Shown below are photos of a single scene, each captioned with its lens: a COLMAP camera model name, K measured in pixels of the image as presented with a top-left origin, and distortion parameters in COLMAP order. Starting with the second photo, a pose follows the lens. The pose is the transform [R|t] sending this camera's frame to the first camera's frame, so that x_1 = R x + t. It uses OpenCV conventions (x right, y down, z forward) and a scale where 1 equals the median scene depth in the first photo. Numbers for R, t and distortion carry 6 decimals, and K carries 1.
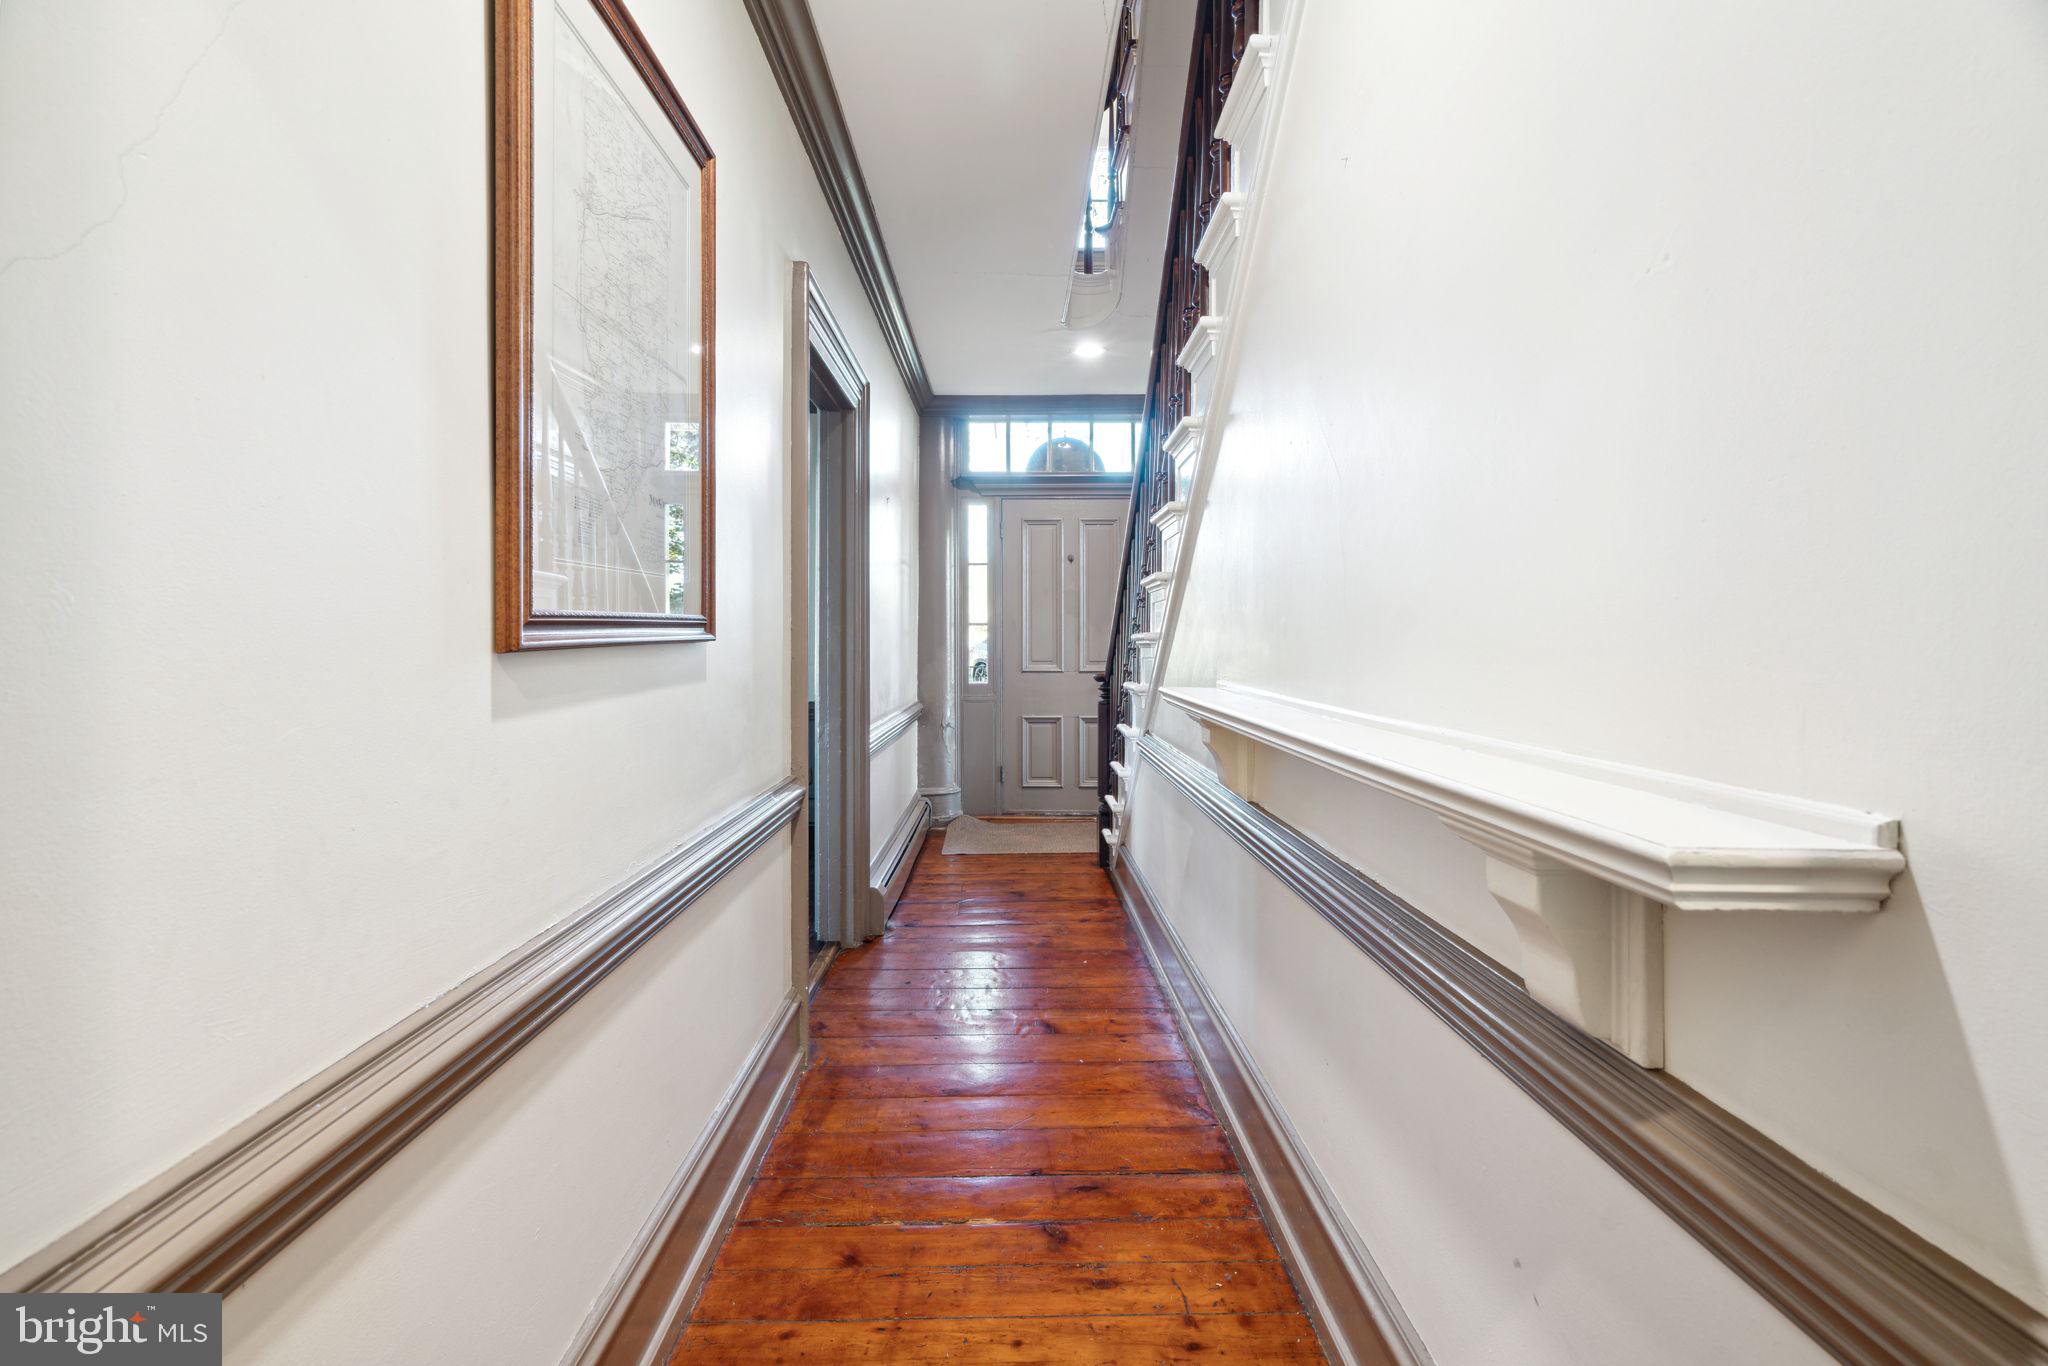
lens RADIAL K [[939.2, 0, 1018.6], [0, 939.2, 629.2], [0, 0, 1]] dist [-0.002643, 0.000760]
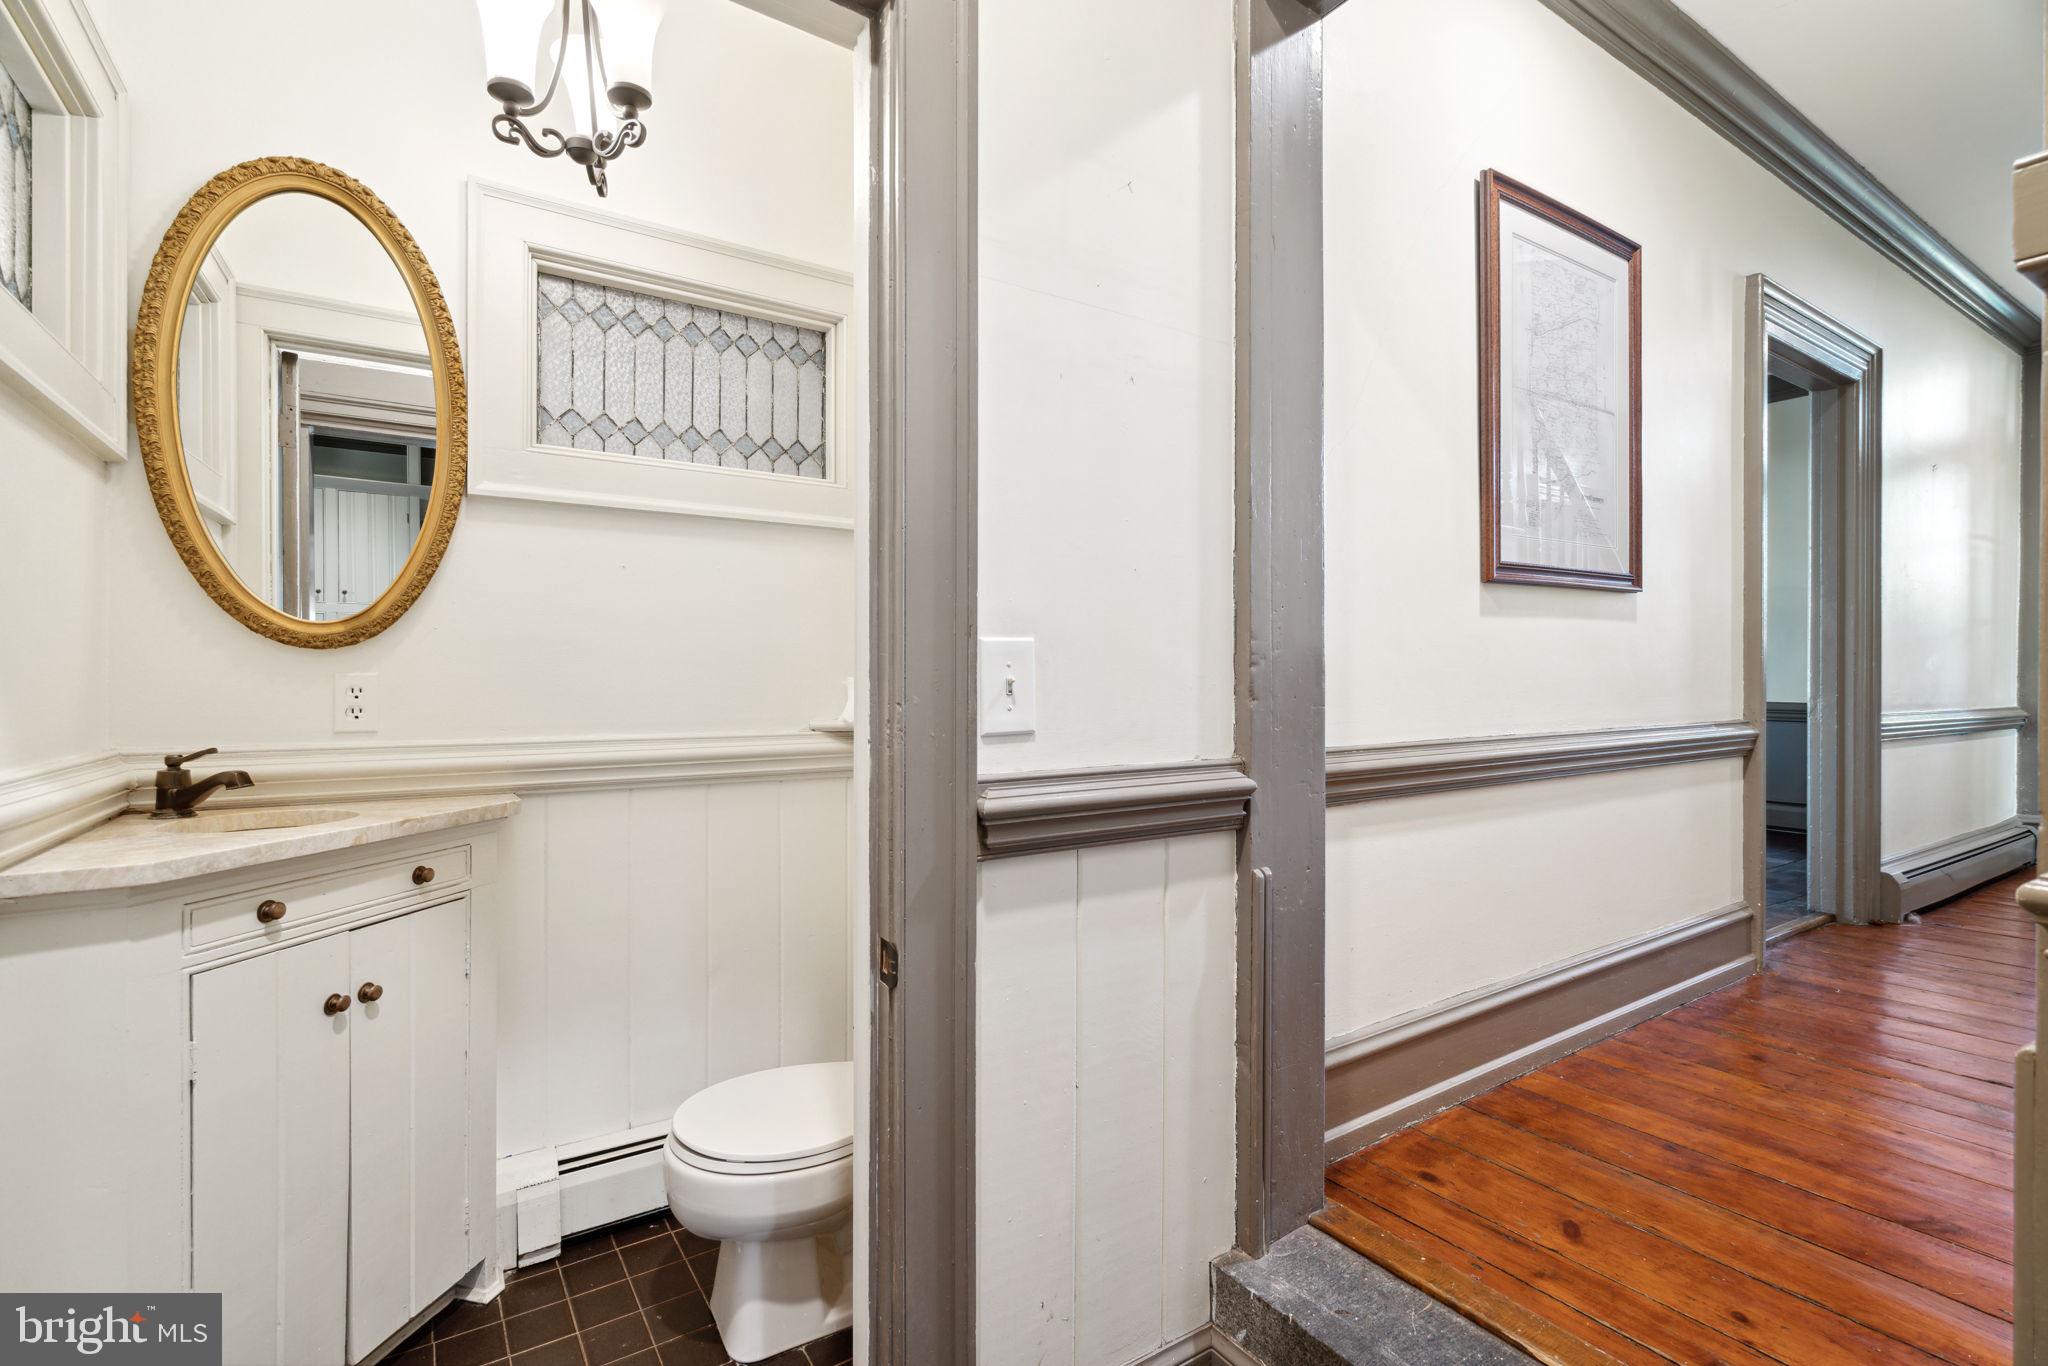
lens RADIAL K [[929.4, 0, 1004.7], [0, 929.4, 689.6], [0, 0, 1]] dist [-0.000485, 0.000399]
pose [[0.530921, 0.008337, -0.847381, 0.353758], [0.009810, 0.999824, 0.015984, 0.128492], [0.847365, -0.016799, 0.530745, -0.557093]]
